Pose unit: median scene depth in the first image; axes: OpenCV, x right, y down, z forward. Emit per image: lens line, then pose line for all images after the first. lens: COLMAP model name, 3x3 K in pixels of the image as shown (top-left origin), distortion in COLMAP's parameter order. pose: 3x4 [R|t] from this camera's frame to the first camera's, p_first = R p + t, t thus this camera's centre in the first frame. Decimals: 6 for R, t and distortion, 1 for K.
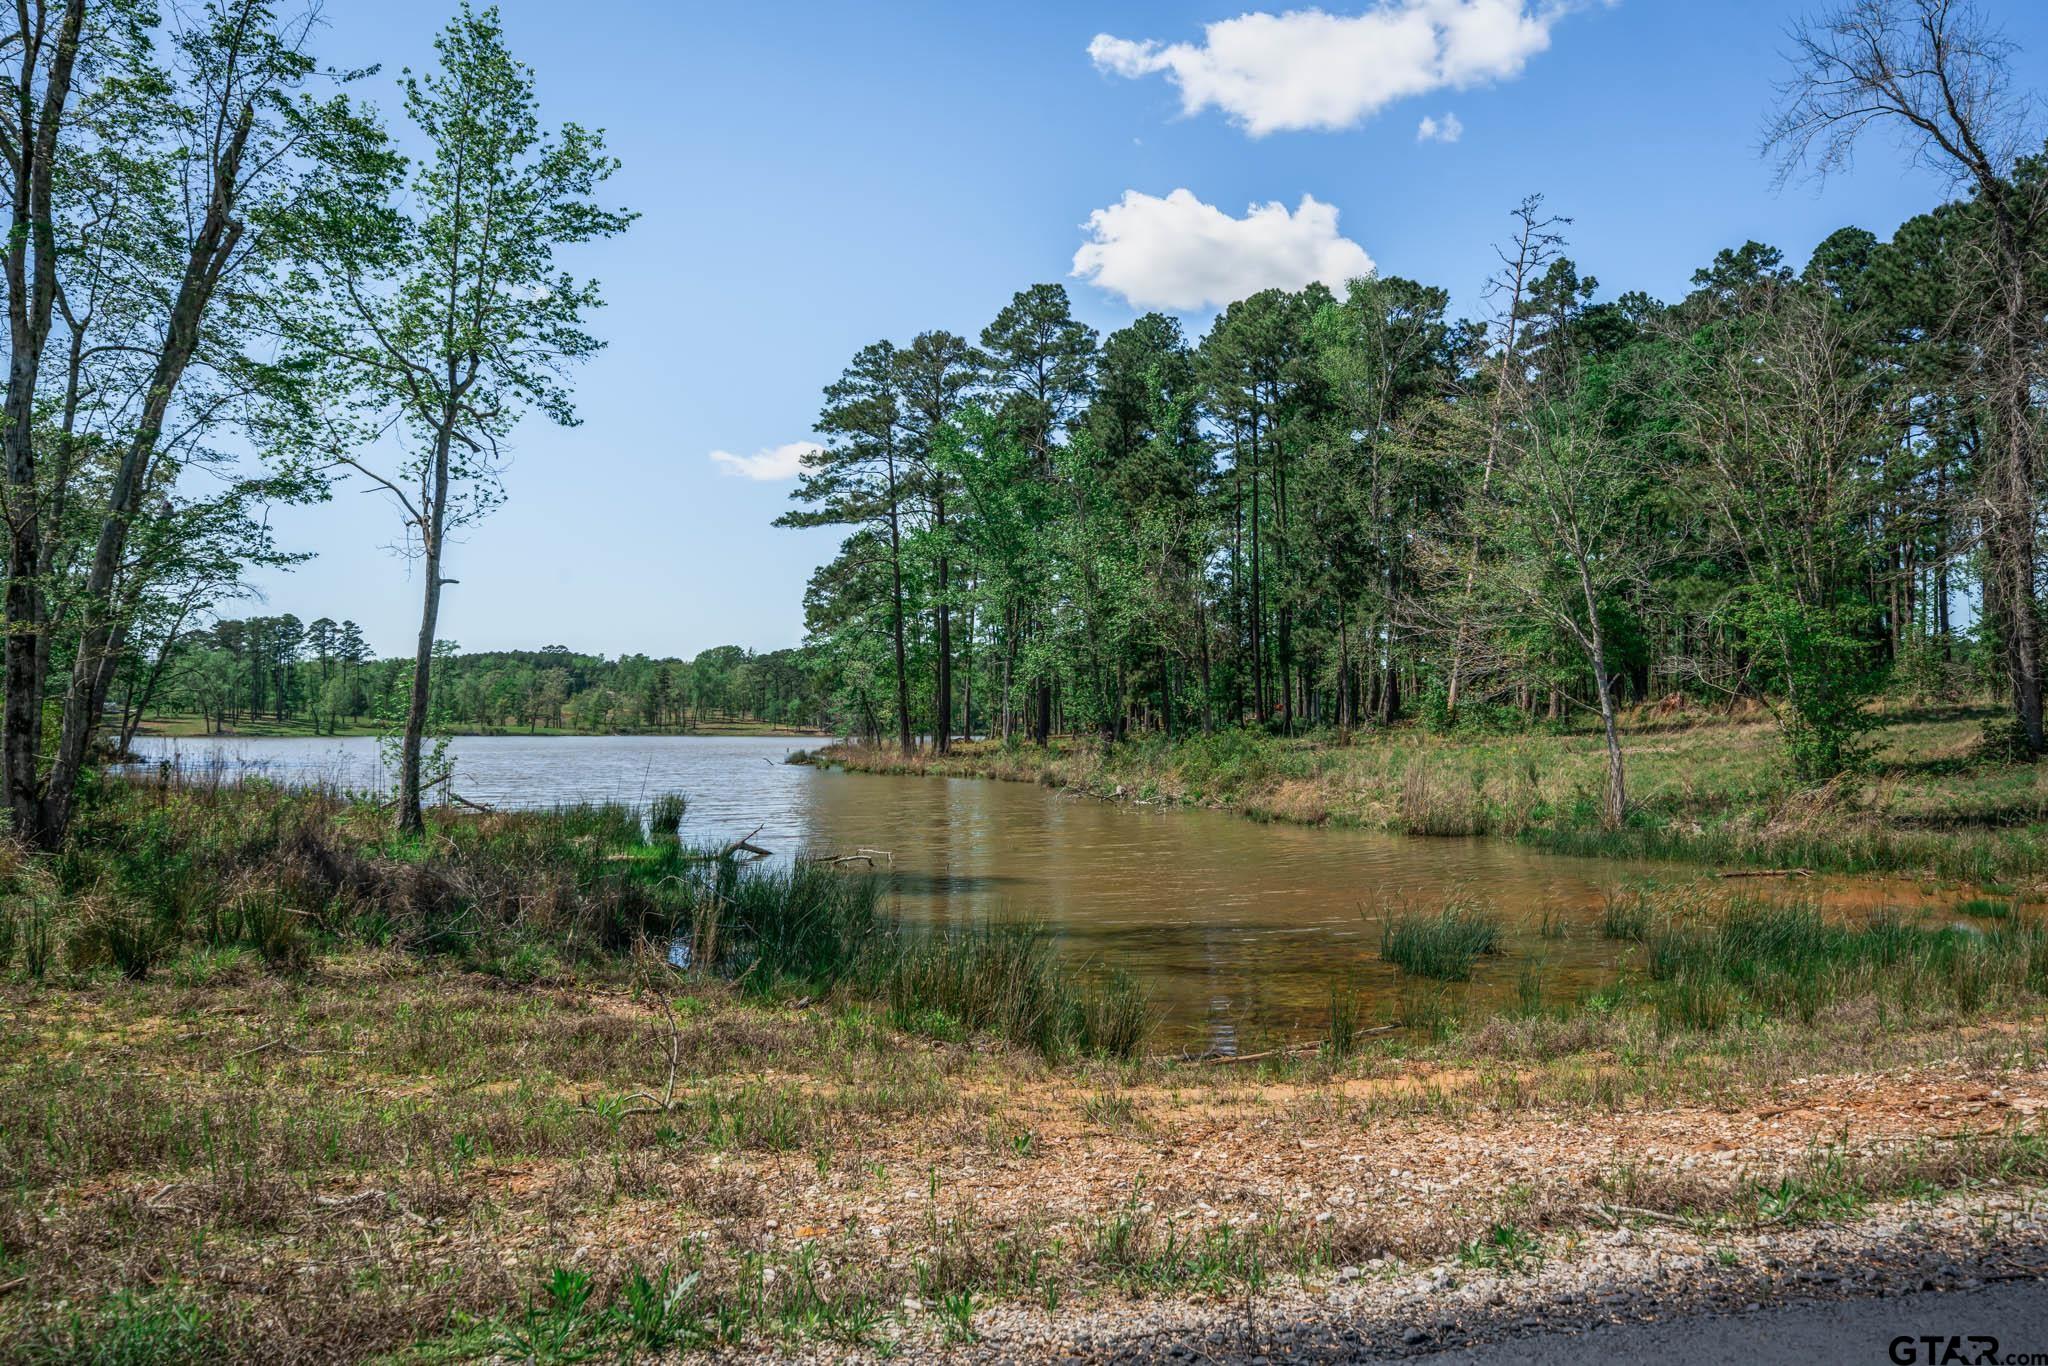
lens RADIAL K [[1320.0, 0, 1016.1], [0, 1320.0, 682.5], [0, 0, 1]] dist [-0.023544, -0.002129]
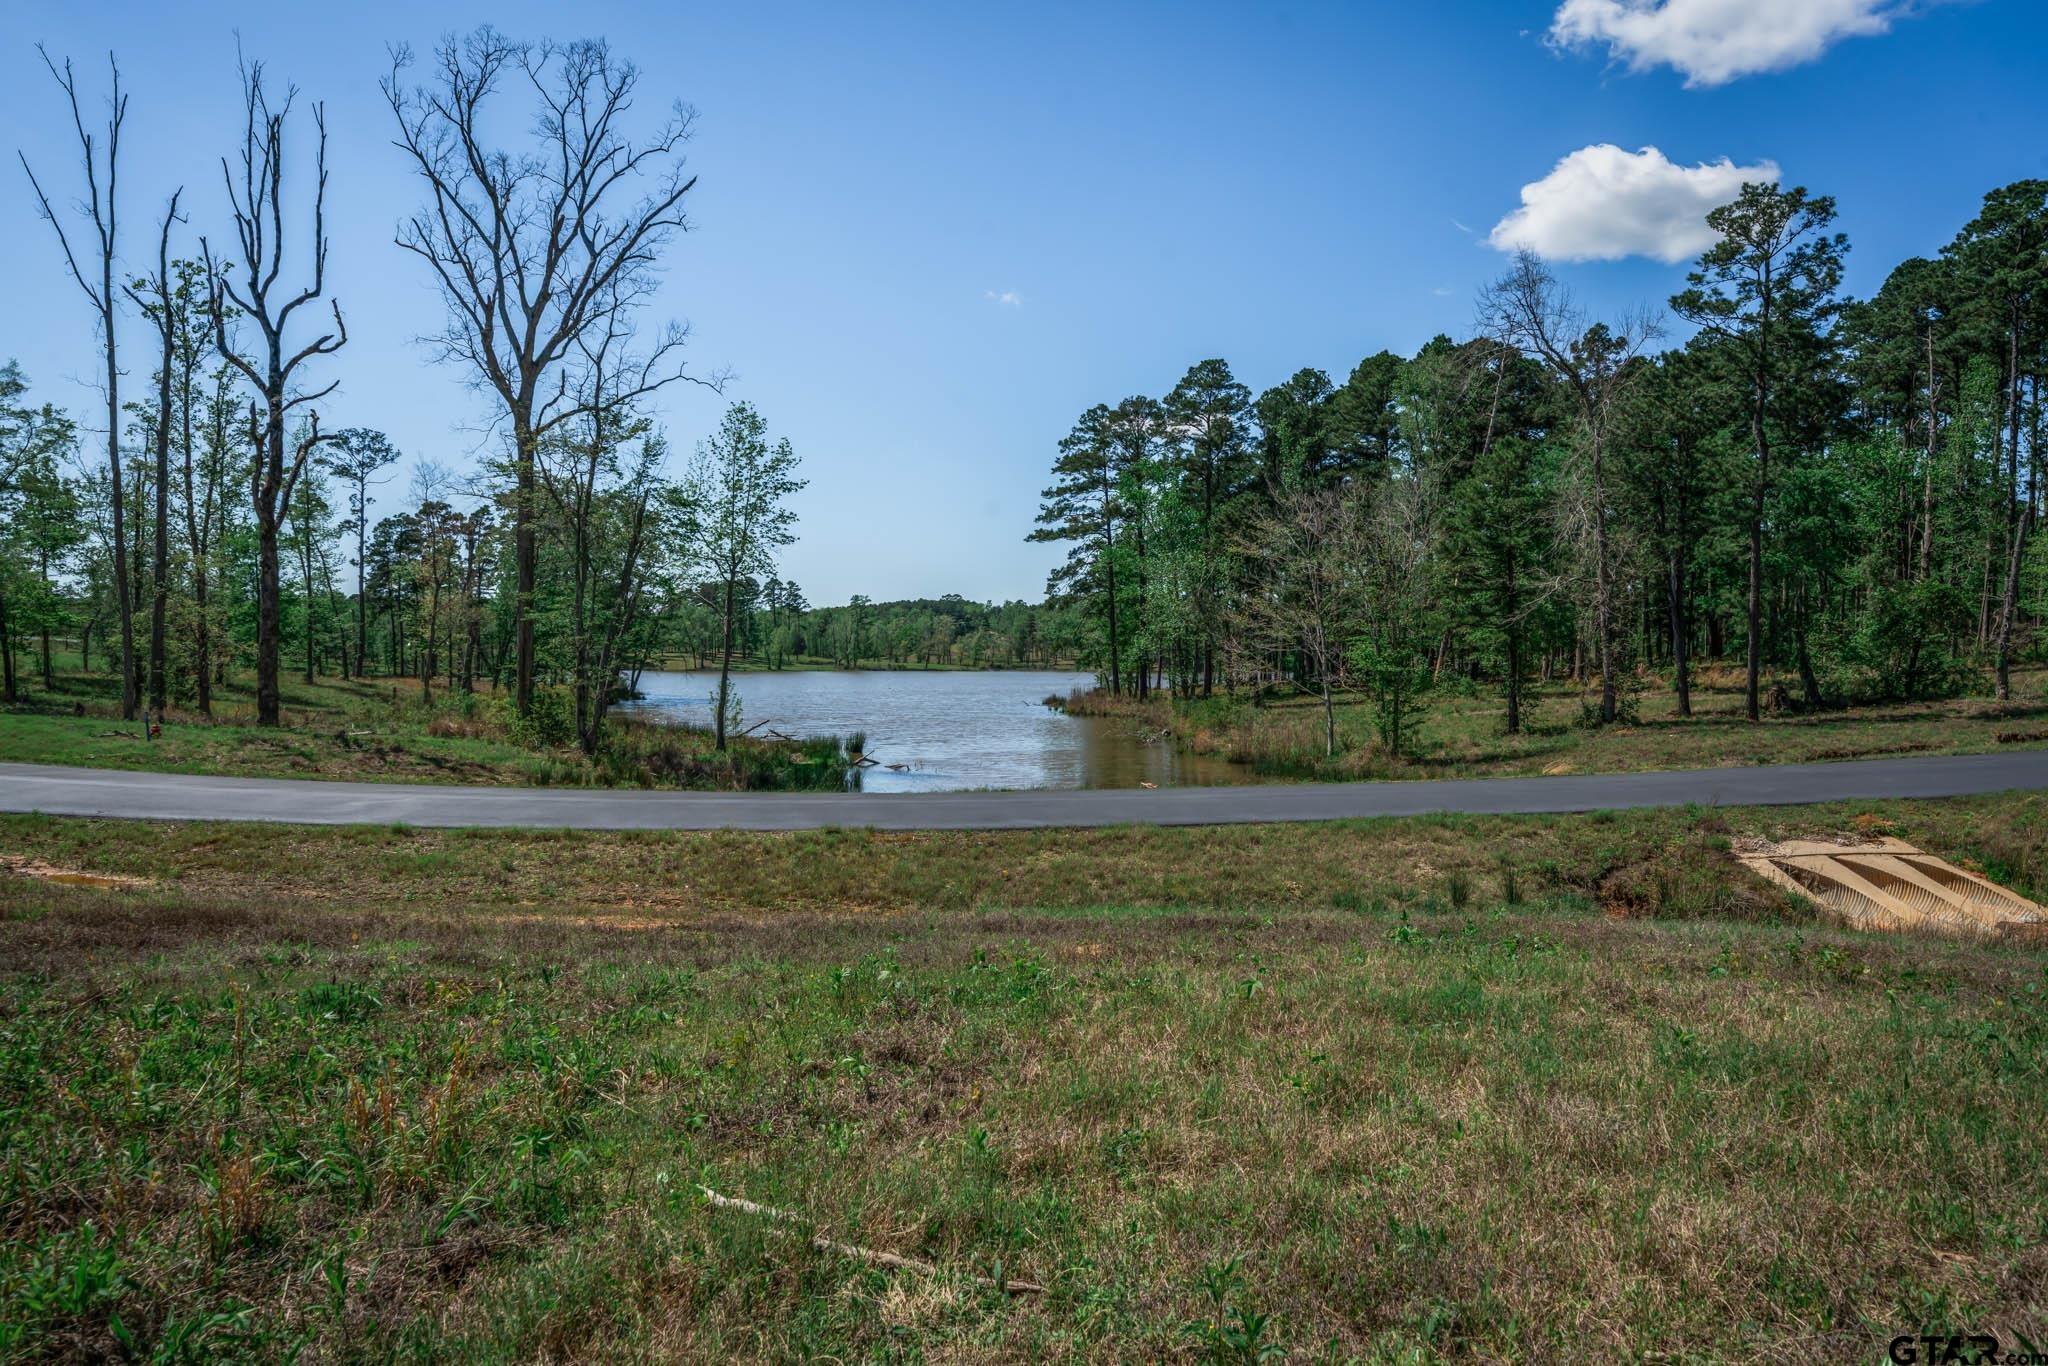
lens RADIAL K [[1283.8, 0, 1035.4], [0, 1283.8, 690.5], [0, 0, 1]] dist [0.004359, -0.002452]
pose [[0.953114, 0.016155, -0.302181, 0.249403], [0.003321, 0.997955, 0.063829, -0.044890], [0.302594, -0.061840, 0.951111, -0.331397]]
